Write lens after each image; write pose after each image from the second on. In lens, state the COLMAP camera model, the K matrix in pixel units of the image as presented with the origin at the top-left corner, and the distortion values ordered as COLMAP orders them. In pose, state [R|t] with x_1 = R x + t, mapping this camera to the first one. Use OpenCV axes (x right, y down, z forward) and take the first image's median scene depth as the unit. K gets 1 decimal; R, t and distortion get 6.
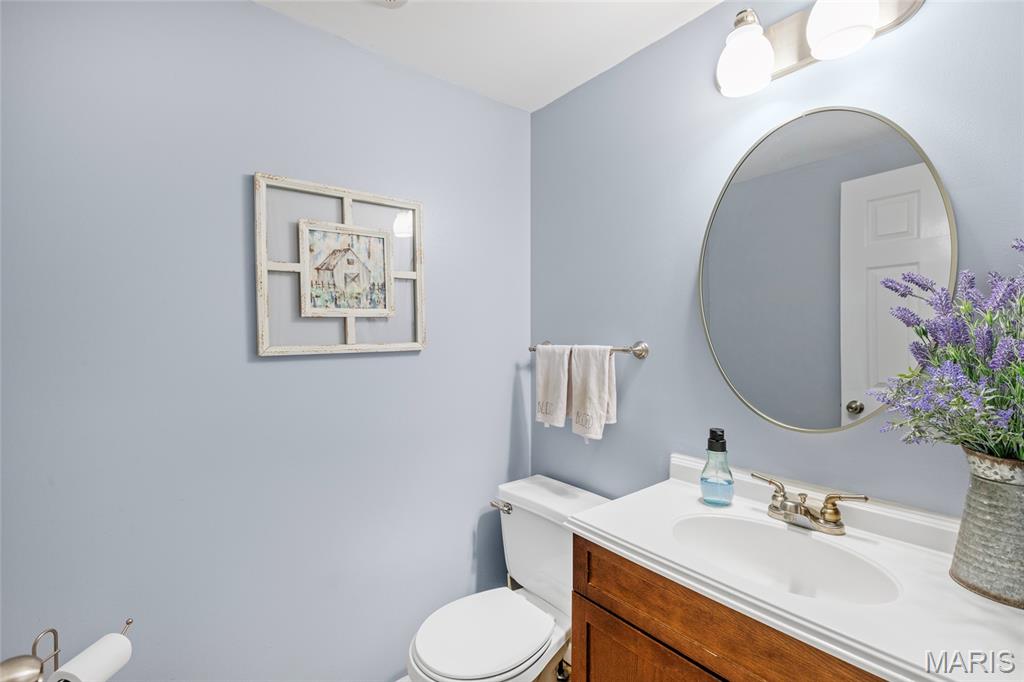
lens RADIAL K [[459.8, 0, 510.2], [0, 459.8, 333.1], [0, 0, 1]] dist [0.005180, -0.000629]
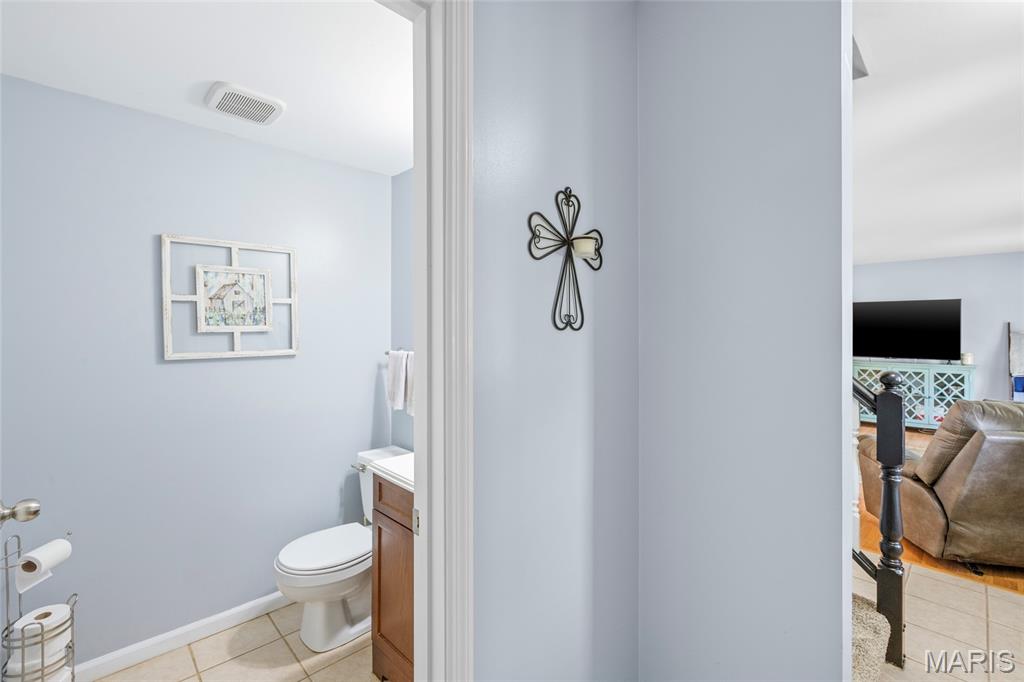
lens RADIAL K [[459.8, 0, 517.0], [0, 459.8, 334.7], [0, 0, 1]] dist [0.005180, -0.000629]
pose [[0.996745, 0.002072, 0.080598, 0.400087], [-0.002611, 0.999975, 0.006583, -0.038434], [-0.080583, -0.006772, 0.996725, -0.484206]]
